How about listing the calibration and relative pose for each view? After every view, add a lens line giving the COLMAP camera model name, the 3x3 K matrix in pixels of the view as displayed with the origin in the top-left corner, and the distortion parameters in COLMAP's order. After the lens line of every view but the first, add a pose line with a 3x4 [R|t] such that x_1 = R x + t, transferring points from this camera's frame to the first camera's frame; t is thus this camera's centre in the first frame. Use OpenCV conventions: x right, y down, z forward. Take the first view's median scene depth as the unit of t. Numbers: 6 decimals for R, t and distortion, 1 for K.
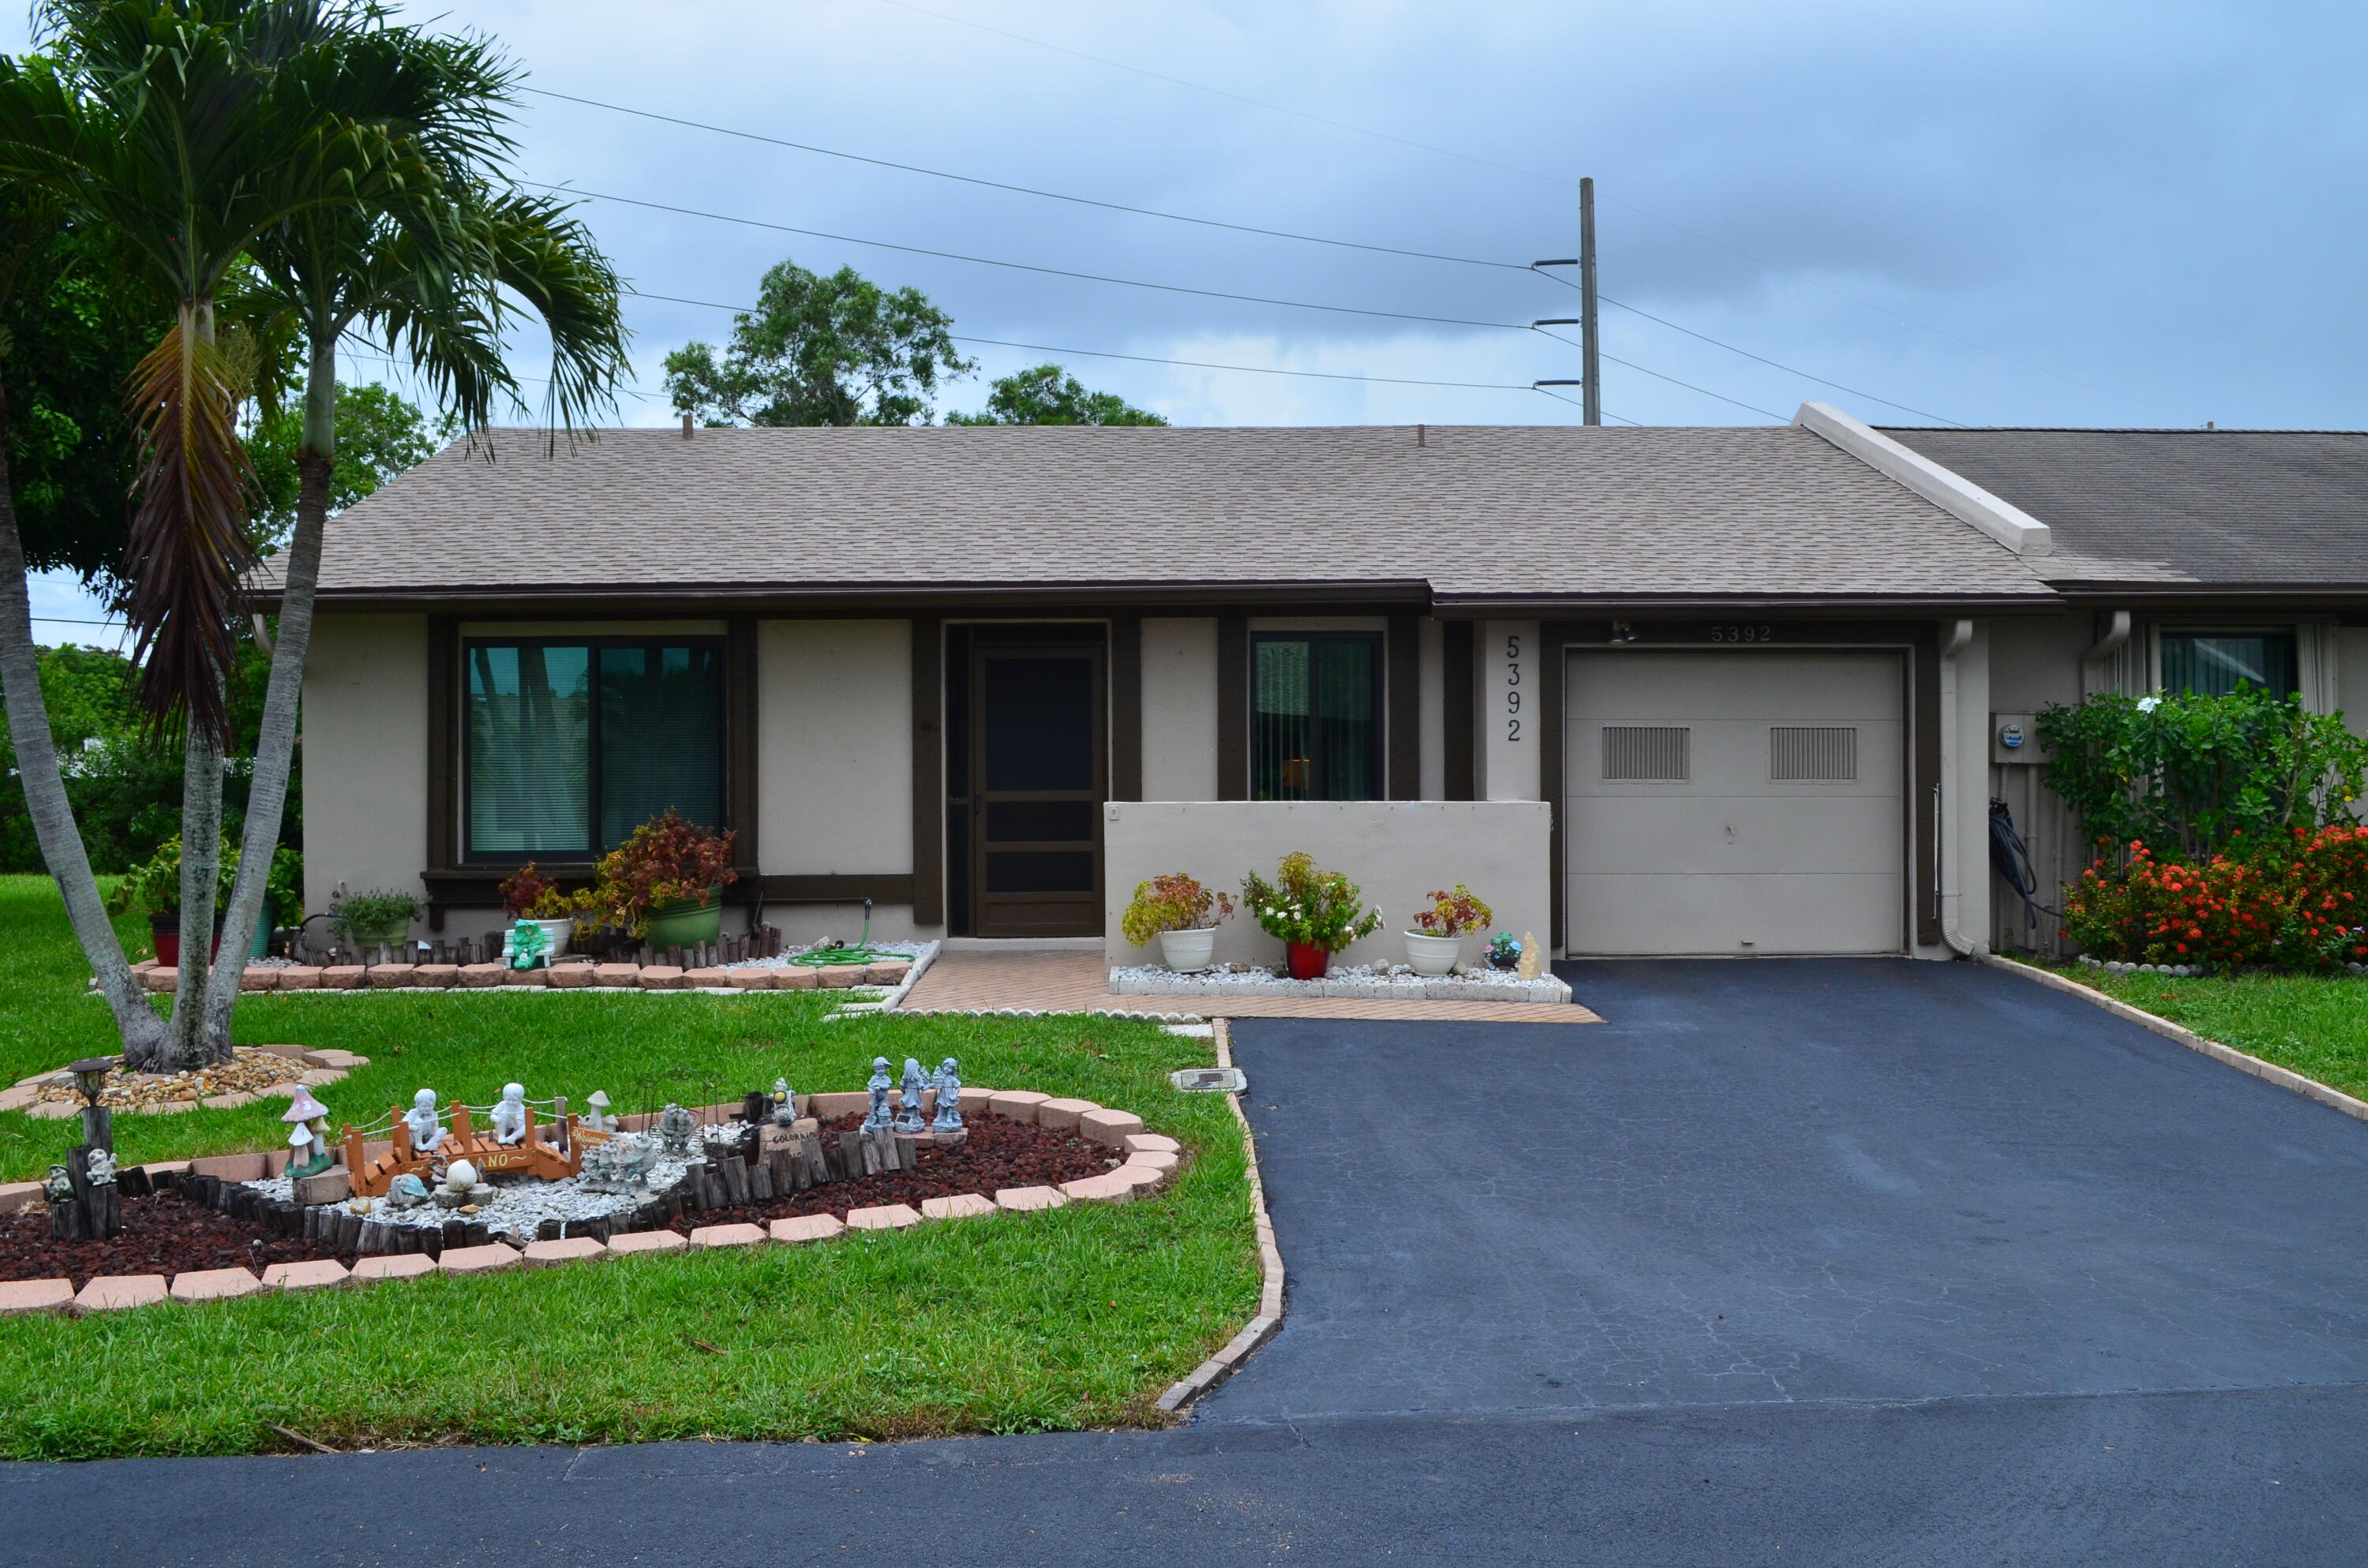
lens RADIAL K [[2243.3, 0, 1184.0], [0, 2243.3, 784.0], [0, 0, 1]] dist [-0.070634, 0.016658]
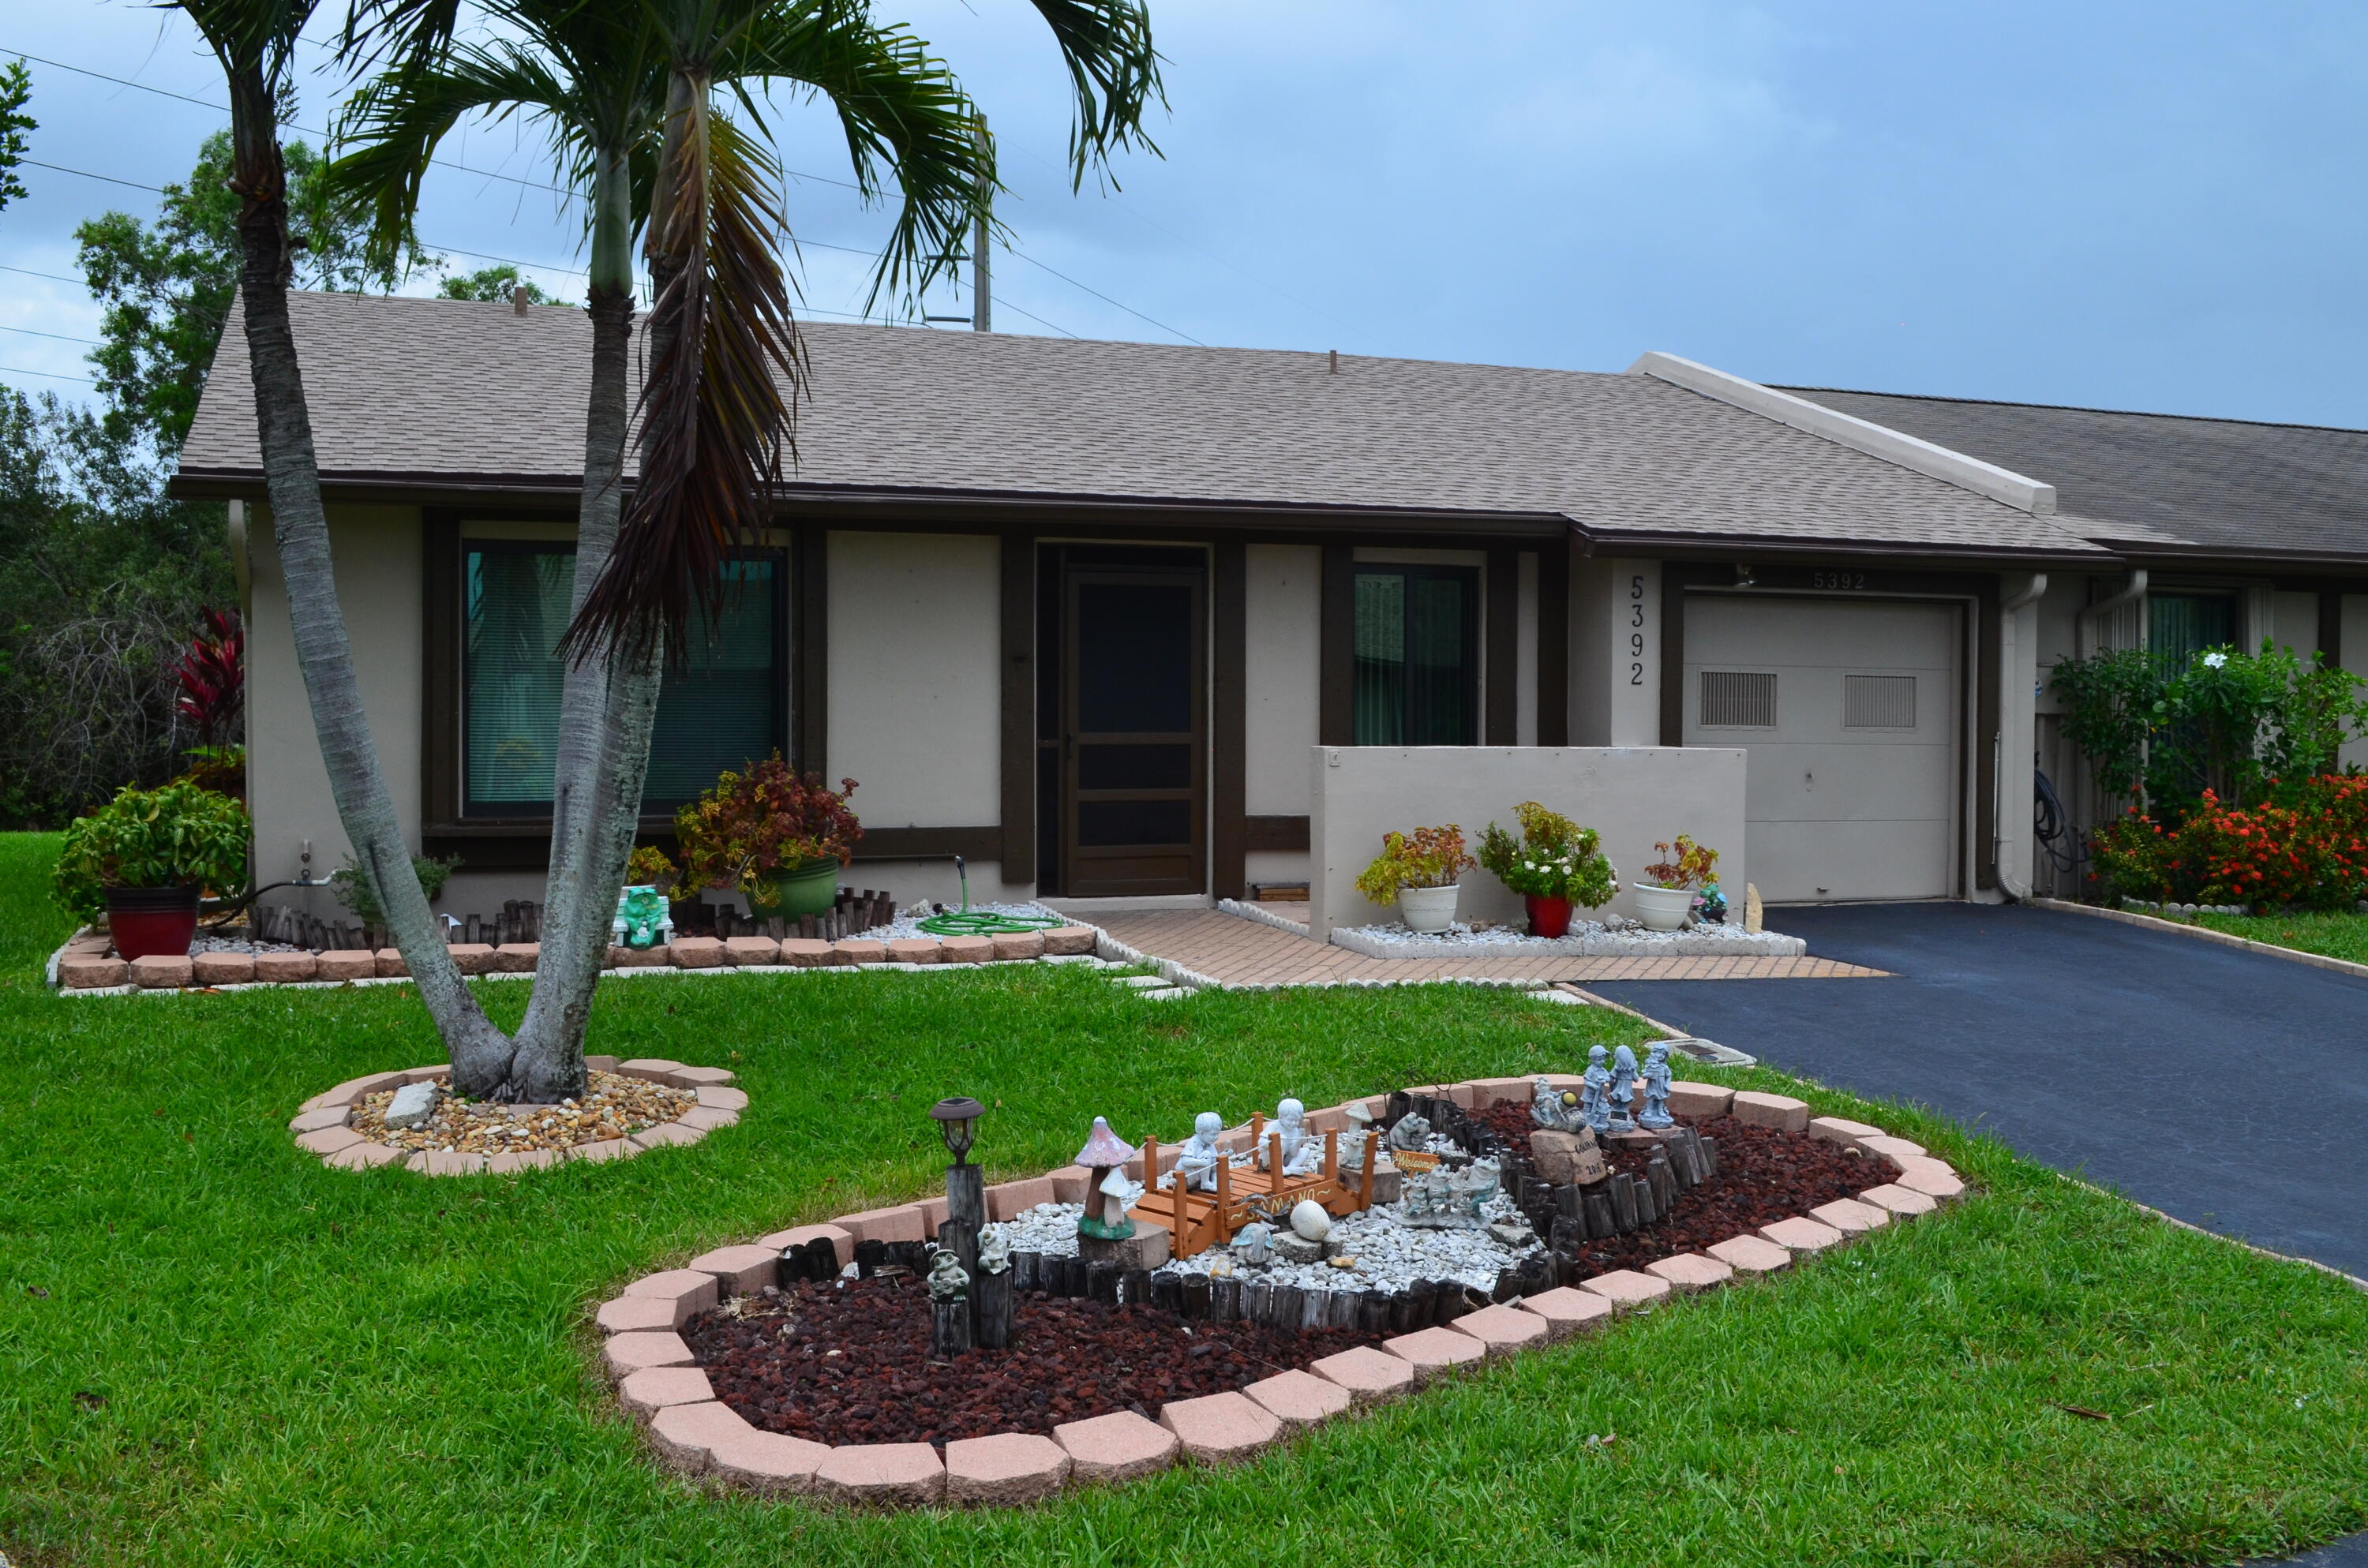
lens RADIAL K [[2243.3, 0, 1184.0], [0, 2243.3, 784.0], [0, 0, 1]] dist [-0.070634, 0.016658]
pose [[0.945172, -0.000102, 0.326572, -0.348204], [-0.008386, 0.999663, 0.024582, 0.001431], [-0.326464, -0.025973, 0.944853, 0.149786]]
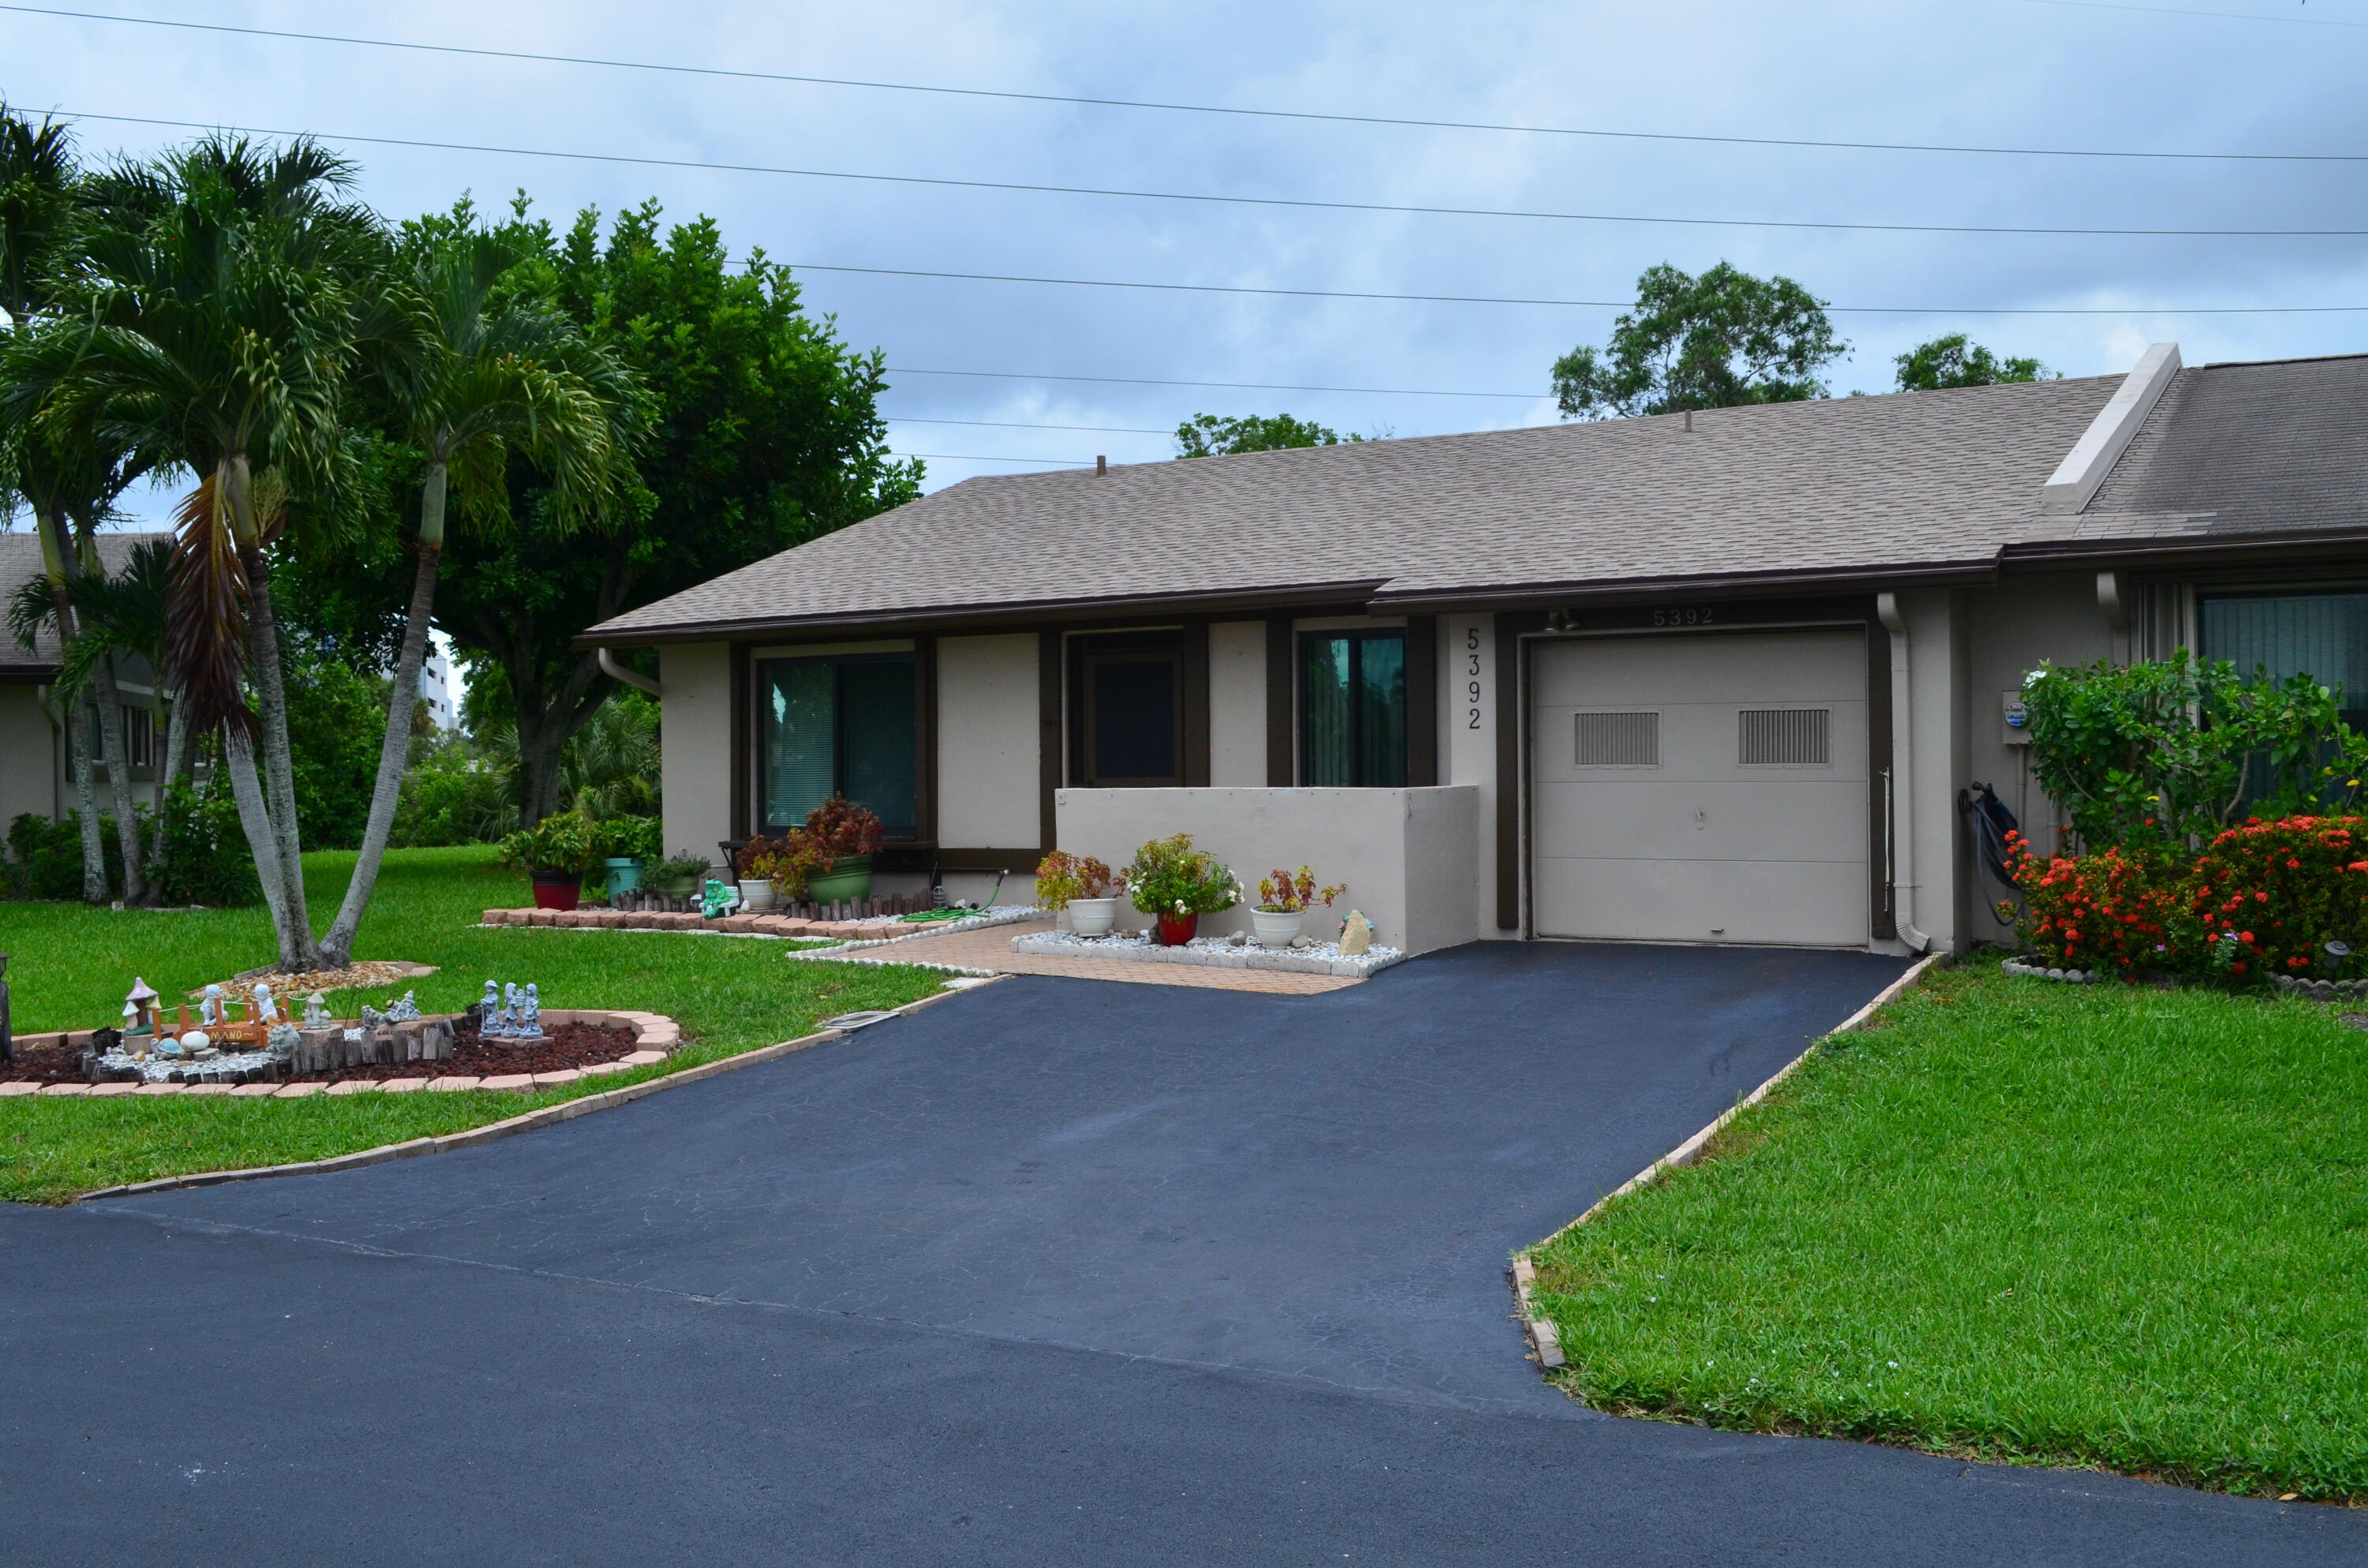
lens RADIAL K [[2185.7, 0, 1196.6], [0, 2185.7, 783.3], [0, 0, 1]] dist [-0.073700, 0.003960]
pose [[0.851665, -0.001700, -0.524083, 0.563319], [0.007058, 0.999941, 0.008226, -0.003107], [0.524038, -0.010705, 0.851627, 0.065919]]
